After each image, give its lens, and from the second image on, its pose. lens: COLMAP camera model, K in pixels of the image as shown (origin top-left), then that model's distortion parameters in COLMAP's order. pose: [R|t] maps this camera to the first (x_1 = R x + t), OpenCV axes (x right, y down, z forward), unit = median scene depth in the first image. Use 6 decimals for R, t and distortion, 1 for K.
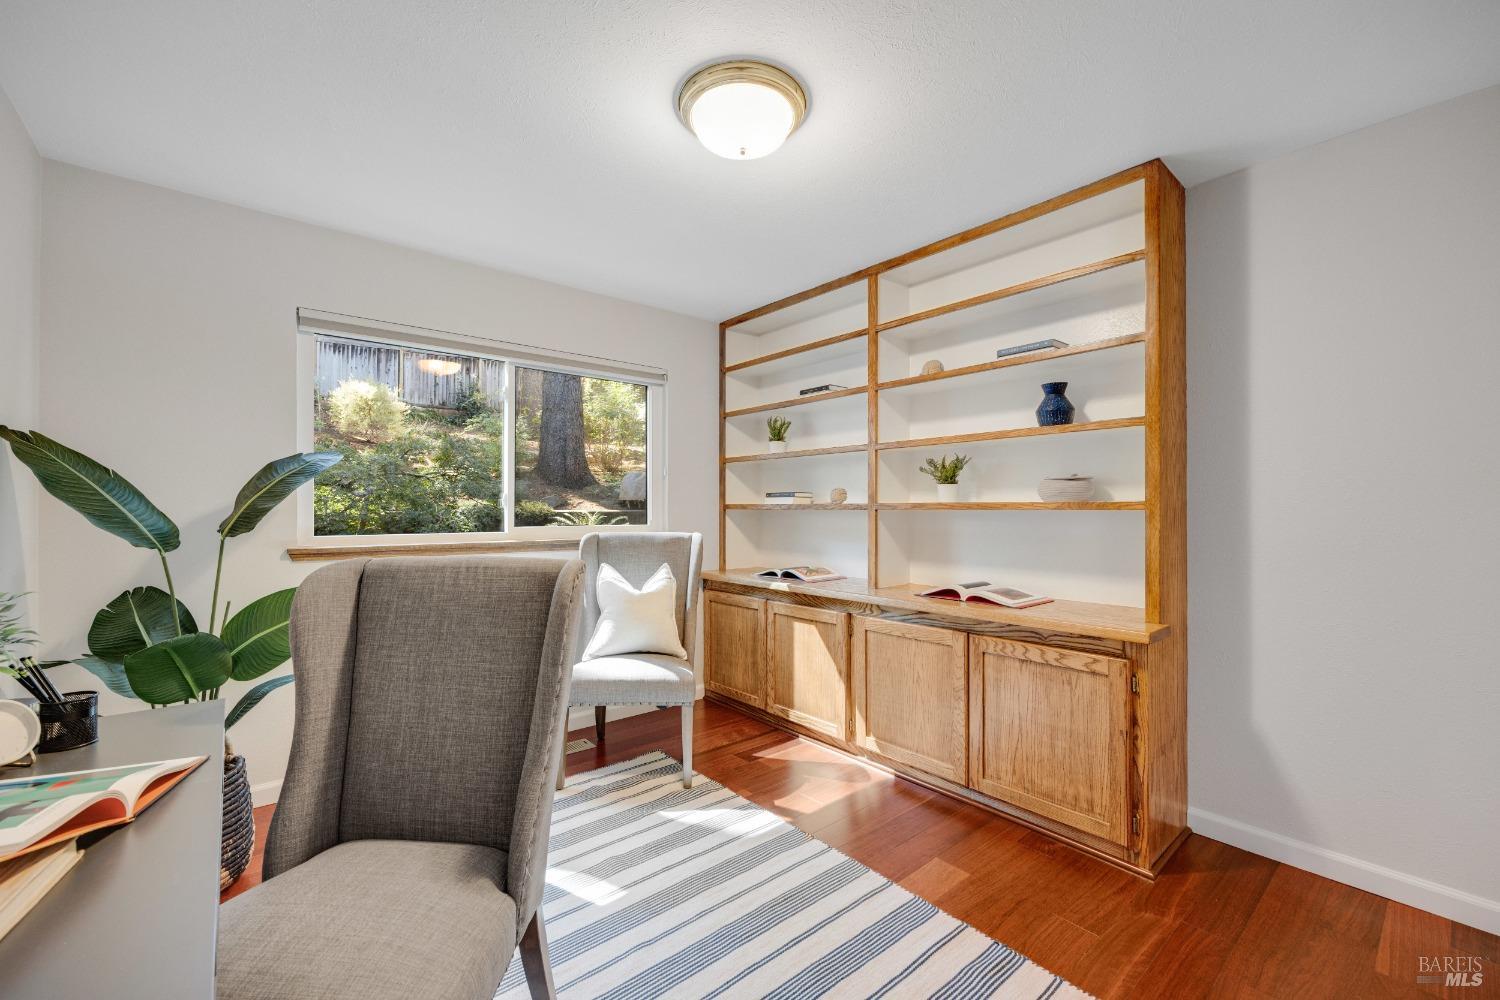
lens RADIAL K [[600.3, 0, 761.7], [0, 600.3, 499.8], [0, 0, 1]] dist [-0.002287, -0.000220]
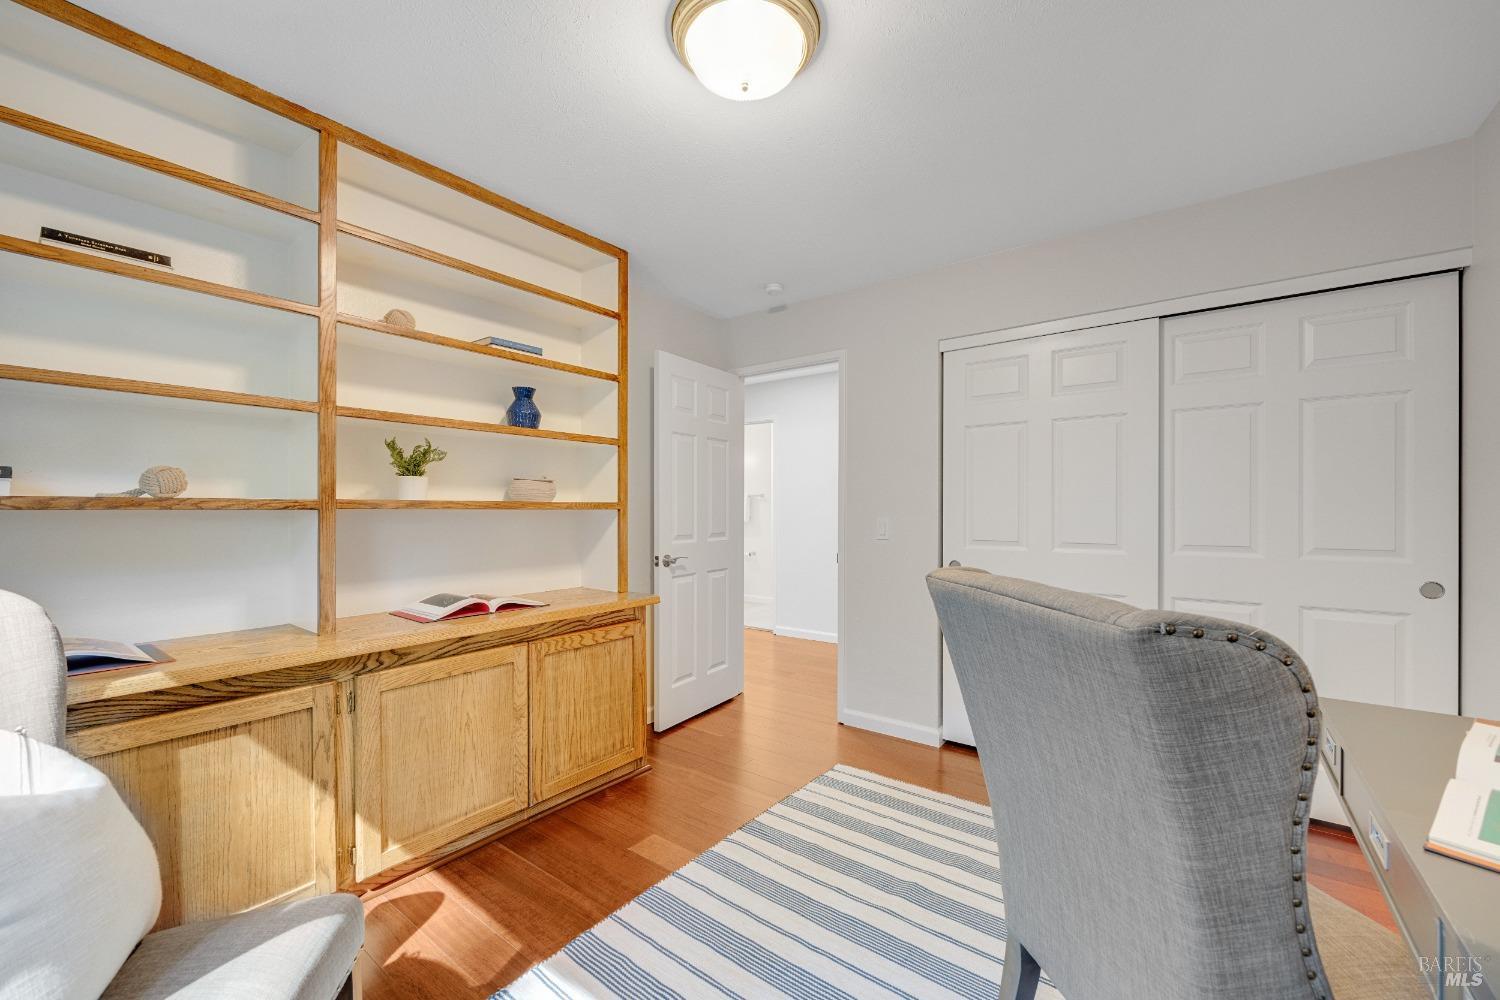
lens RADIAL K [[600.3, 0, 761.7], [0, 600.3, 499.8], [0, 0, 1]] dist [-0.002287, -0.000220]
pose [[-0.213635, 0.010524, 0.976857, -0.621506], [-0.019214, 0.999703, -0.014972, 0.008454], [-0.976725, -0.021968, -0.213369, 0.818903]]
